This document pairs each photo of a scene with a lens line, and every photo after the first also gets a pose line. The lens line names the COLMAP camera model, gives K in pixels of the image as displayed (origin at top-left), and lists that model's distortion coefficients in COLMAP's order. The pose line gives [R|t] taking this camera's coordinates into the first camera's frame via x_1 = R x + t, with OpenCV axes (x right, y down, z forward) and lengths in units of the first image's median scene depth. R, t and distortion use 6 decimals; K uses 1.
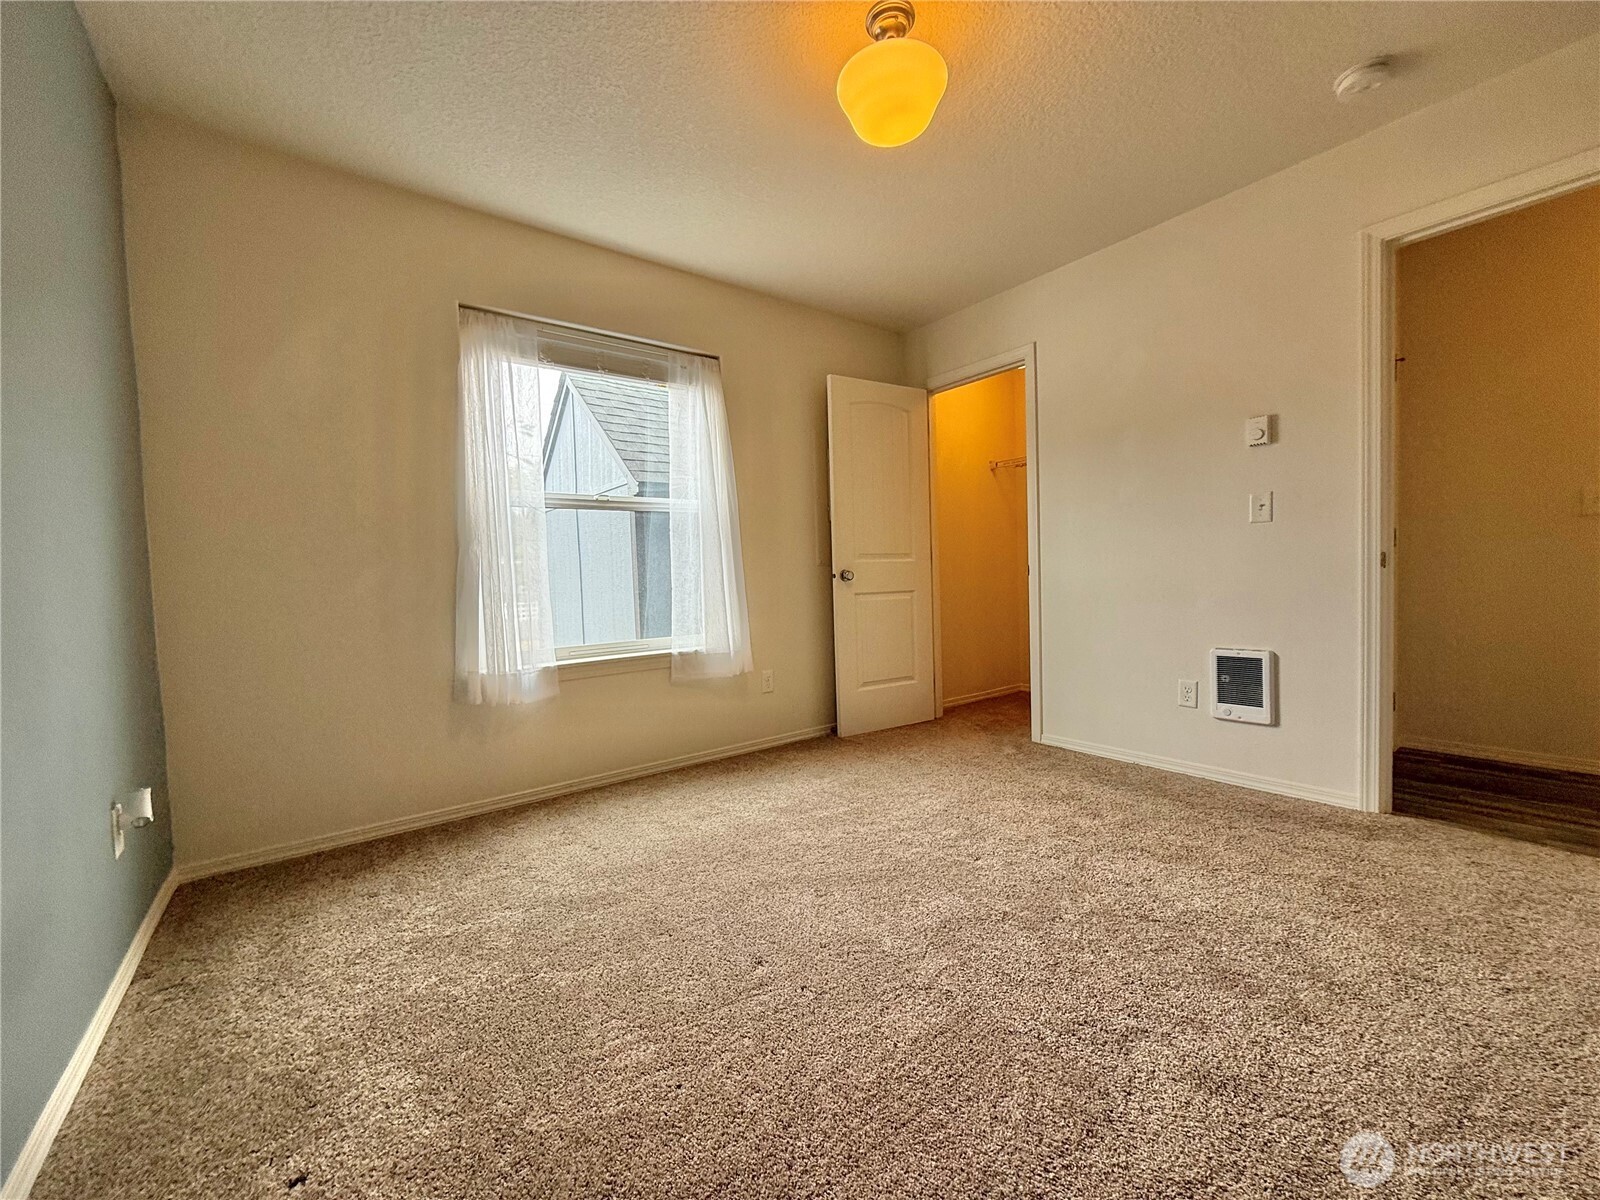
lens RADIAL K [[637.5, 0, 817.4], [0, 637.5, 599.6], [0, 0, 1]] dist [-0.000416, 0.000290]
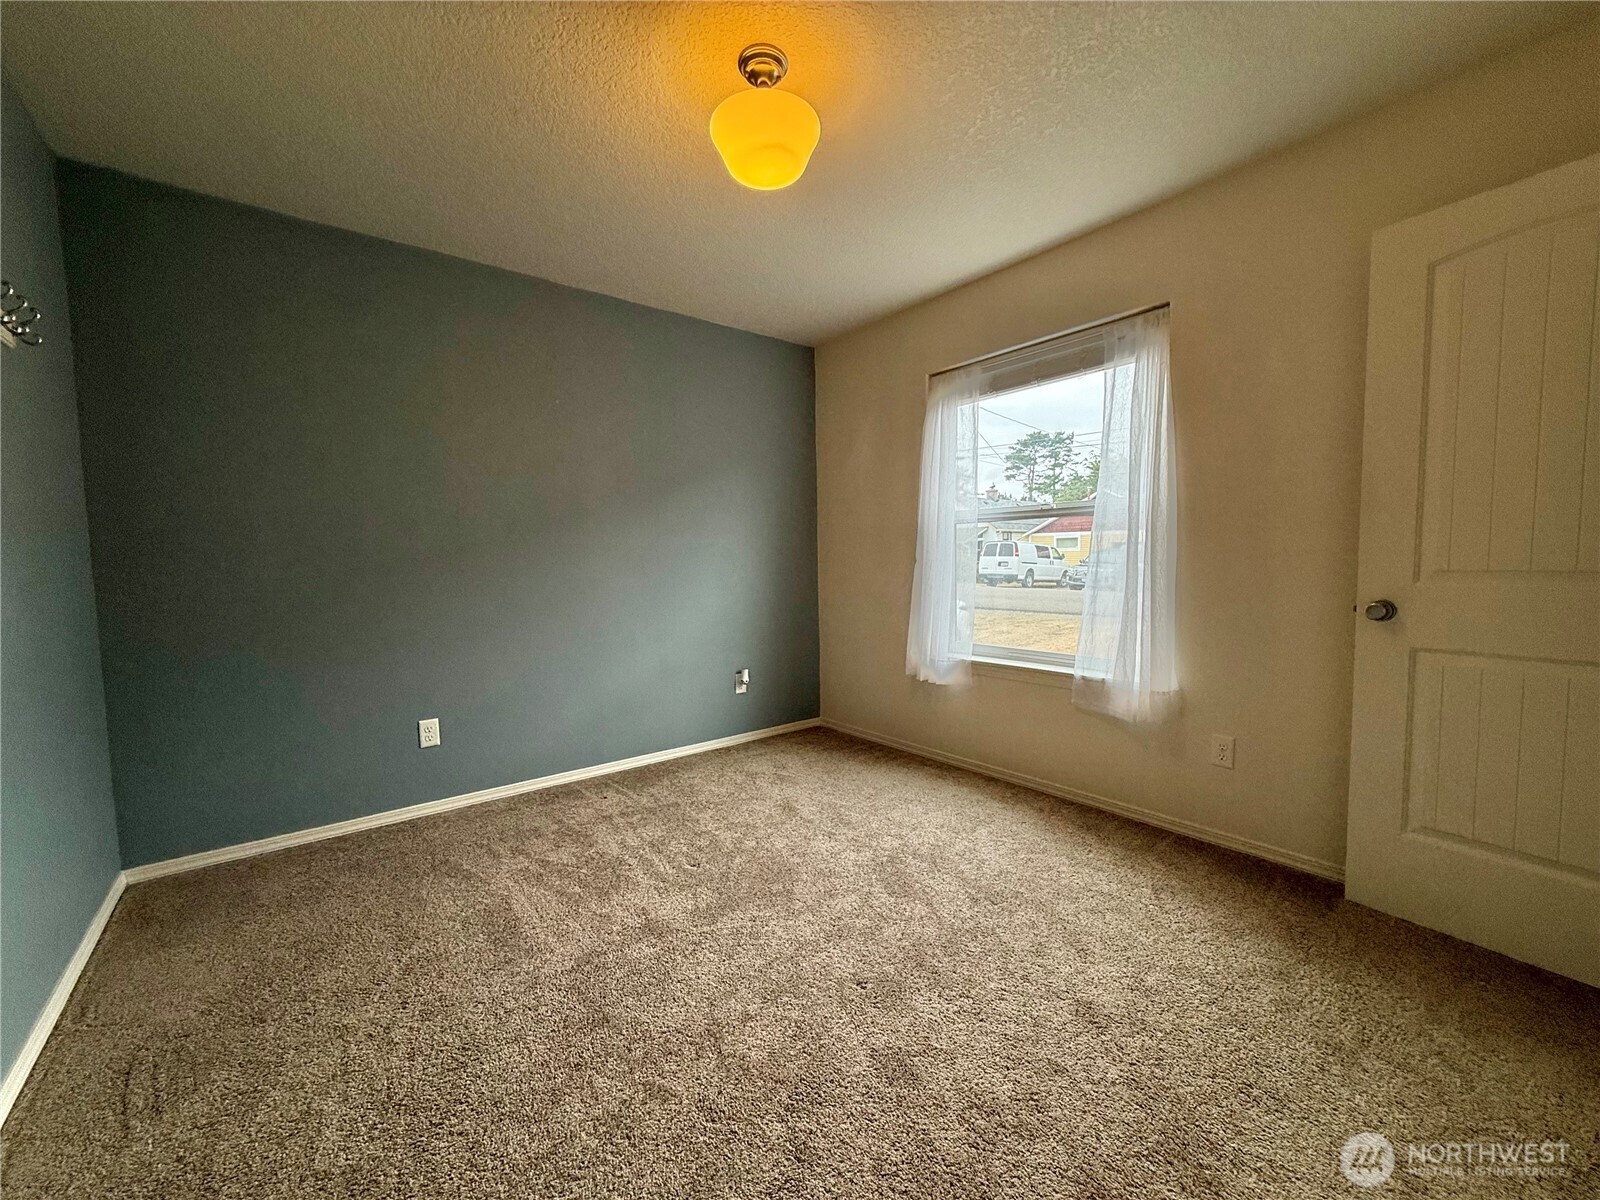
lens RADIAL K [[637.5, 0, 809.2], [0, 637.5, 606.4], [0, 0, 1]] dist [-0.000416, 0.000290]
pose [[0.009827, 0.101795, -0.994757, 0.799244], [-0.028611, 0.994426, 0.101479, -0.113969], [0.999542, 0.027464, 0.012685, 0.743959]]
